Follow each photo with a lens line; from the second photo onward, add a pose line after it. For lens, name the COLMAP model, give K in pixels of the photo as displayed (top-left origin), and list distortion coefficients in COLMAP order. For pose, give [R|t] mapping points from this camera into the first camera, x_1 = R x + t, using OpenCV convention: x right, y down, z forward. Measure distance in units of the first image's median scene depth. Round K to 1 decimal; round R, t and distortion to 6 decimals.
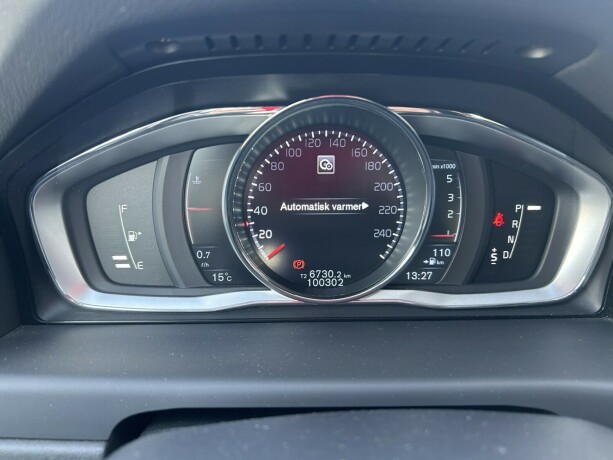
lens RADIAL K [[475.7, 0, 305.0], [0, 475.7, 227.9], [0, 0, 1]] dist [0.036752, -0.064548]
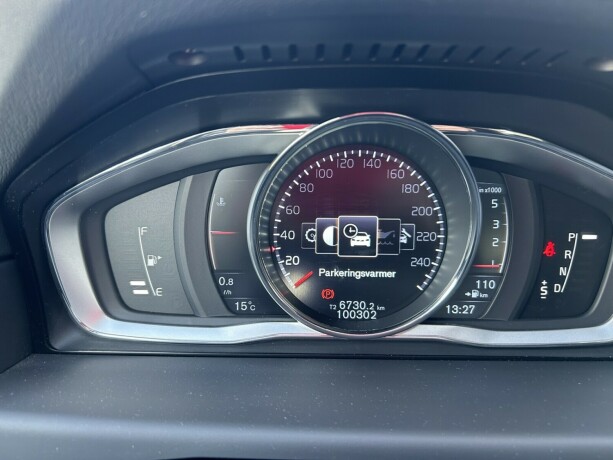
lens RADIAL K [[476.3, 0, 304.3], [0, 476.3, 227.2], [0, 0, 1]] dist [0.034872, -0.057455]
pose [[0.998797, 0.014670, -0.046787, -0.018166], [-0.016487, 0.999115, -0.038700, -0.016665], [0.046177, 0.039424, 0.998155, 0.072333]]
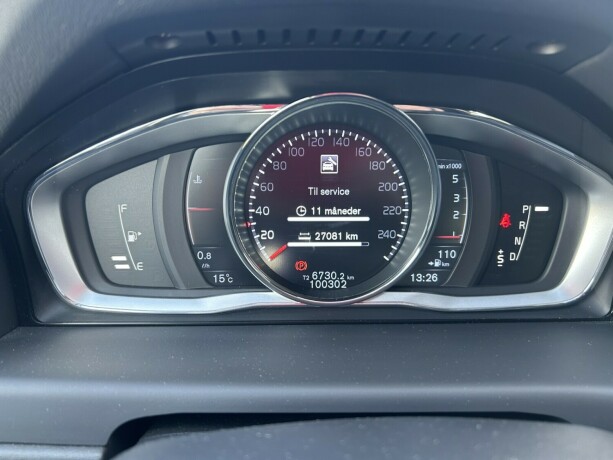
lens RADIAL K [[476.3, 0, 304.3], [0, 476.3, 227.2], [0, 0, 1]] dist [0.034872, -0.057455]
pose [[0.999988, 0.002925, -0.004031, -0.003098], [-0.002933, 0.999994, -0.002095, -0.000657], [0.004025, 0.002107, 0.999990, 0.018096]]
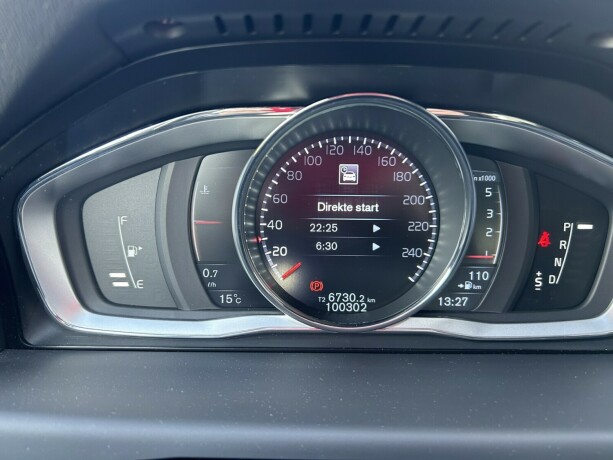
lens RADIAL K [[476.3, 0, 304.3], [0, 476.3, 227.2], [0, 0, 1]] dist [0.034872, -0.057455]
pose [[0.999559, 0.015462, -0.025363, -0.015724], [-0.016244, 0.999390, -0.030910, -0.005341], [0.024870, 0.031308, 0.999200, 0.109563]]
